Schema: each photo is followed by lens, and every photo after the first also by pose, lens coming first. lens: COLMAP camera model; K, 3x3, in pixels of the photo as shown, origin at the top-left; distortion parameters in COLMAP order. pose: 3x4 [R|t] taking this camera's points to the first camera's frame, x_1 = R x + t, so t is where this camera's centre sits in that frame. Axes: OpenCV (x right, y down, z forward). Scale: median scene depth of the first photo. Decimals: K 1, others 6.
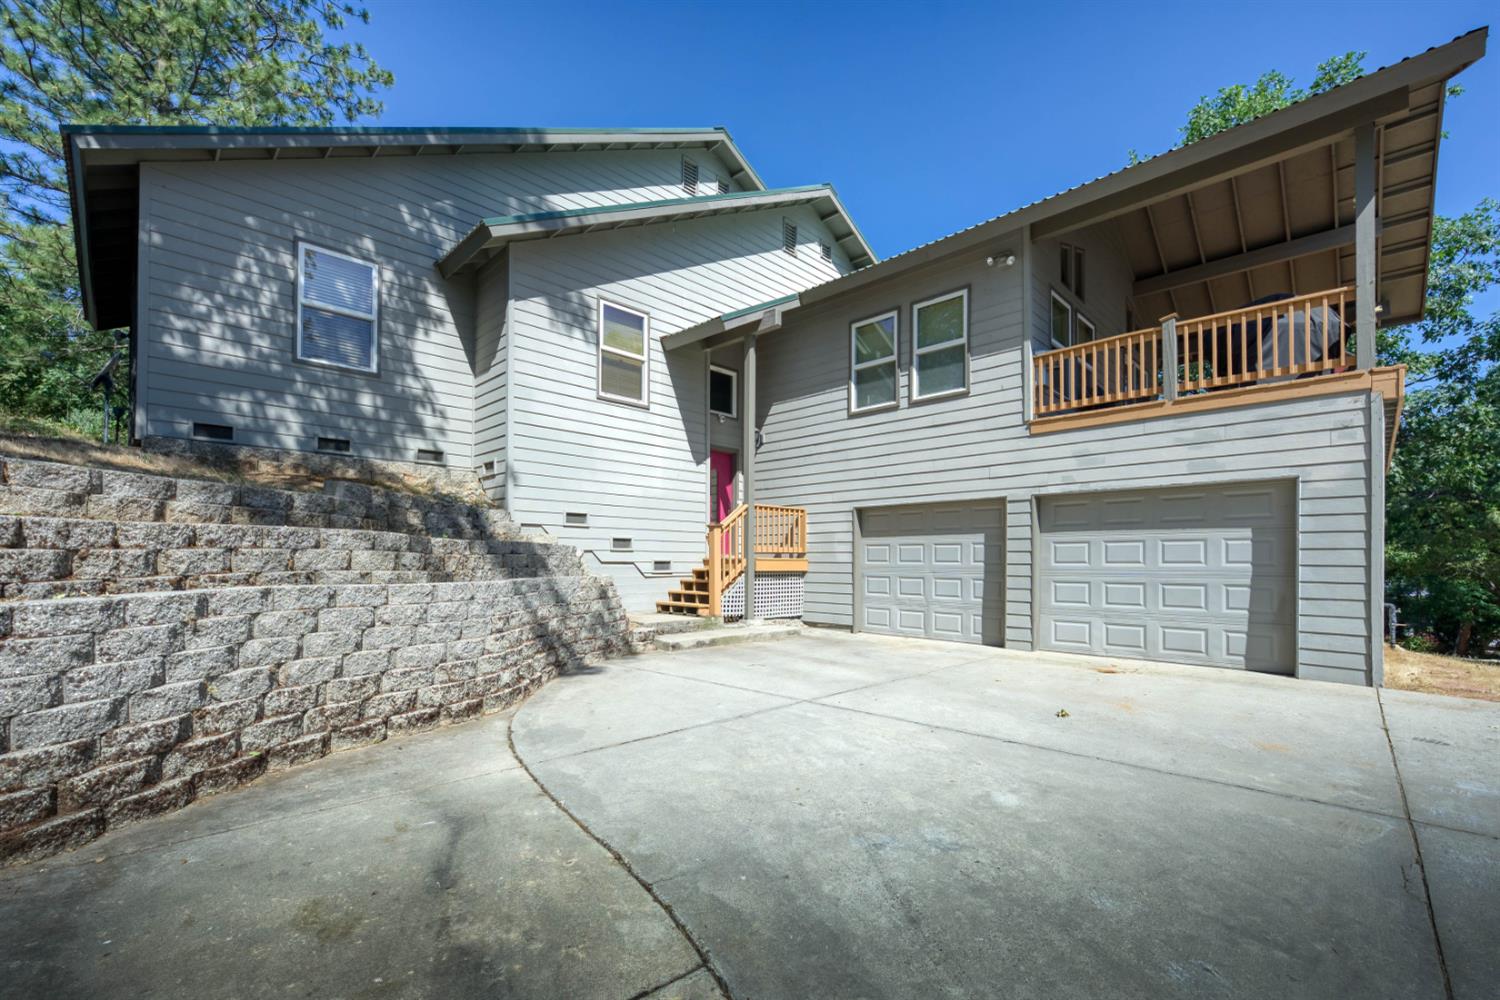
lens RADIAL K [[629.2, 0, 769.0], [0, 629.2, 551.3], [0, 0, 1]] dist [-0.011608, 0.000126]
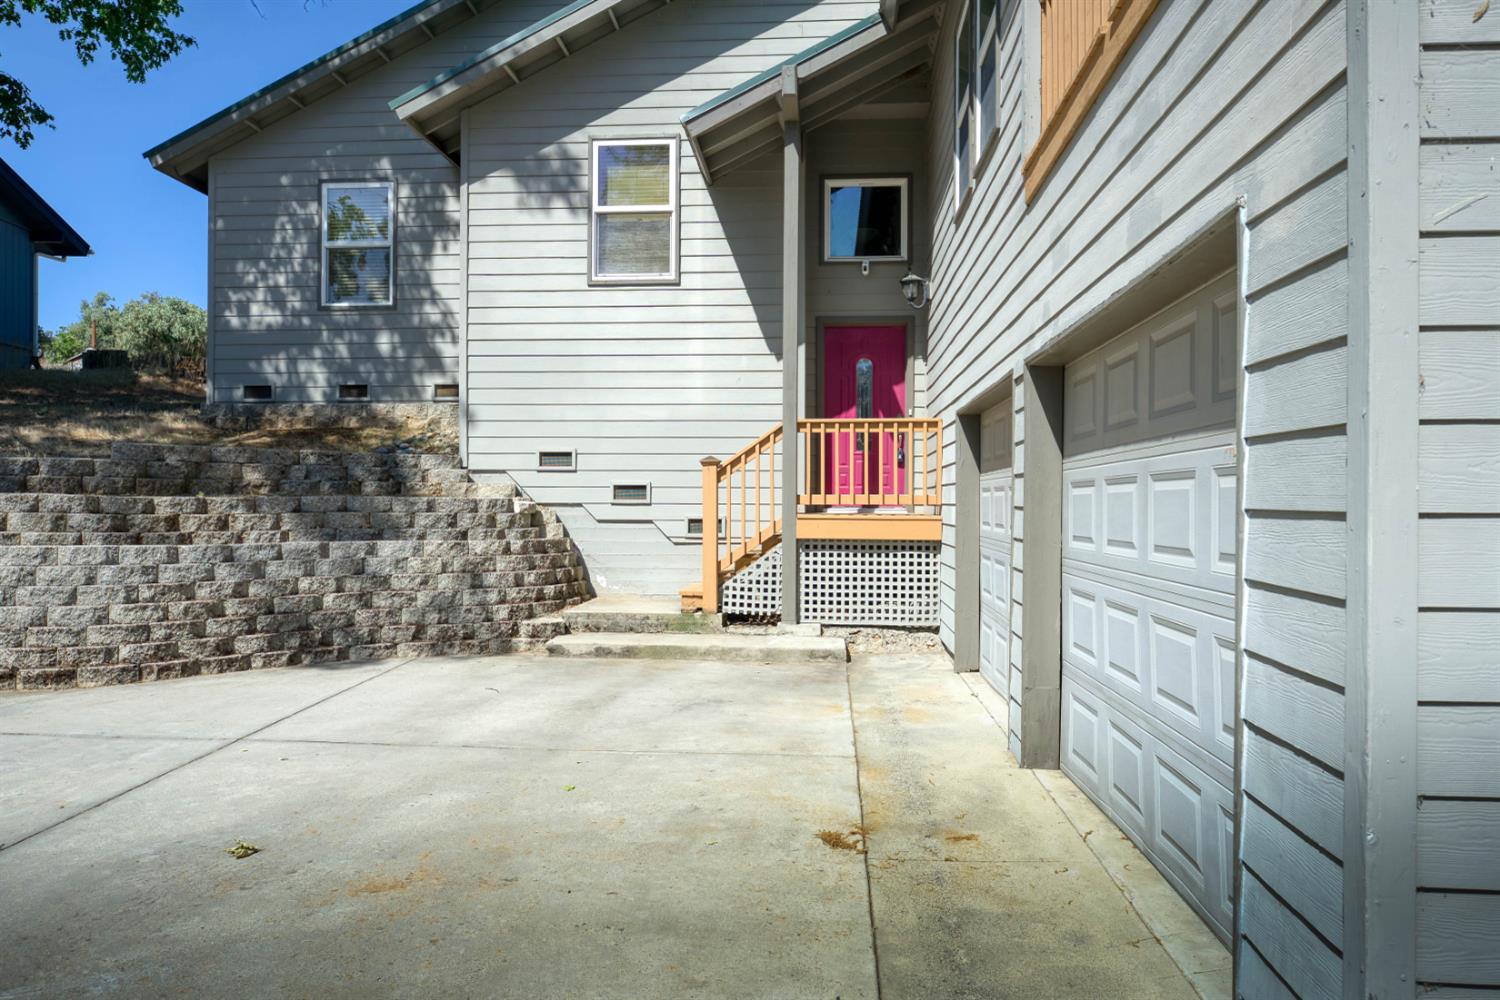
lens RADIAL K [[1004.4, 0, 750.0], [0, 1004.4, 500.0], [0, 0, 1]] dist [-0.002438, -0.001715]
pose [[0.633347, -0.006224, -0.773843, 0.794261], [0.011892, 0.999928, 0.001690, -0.006059], [0.773776, -0.010272, 0.633376, 0.487047]]
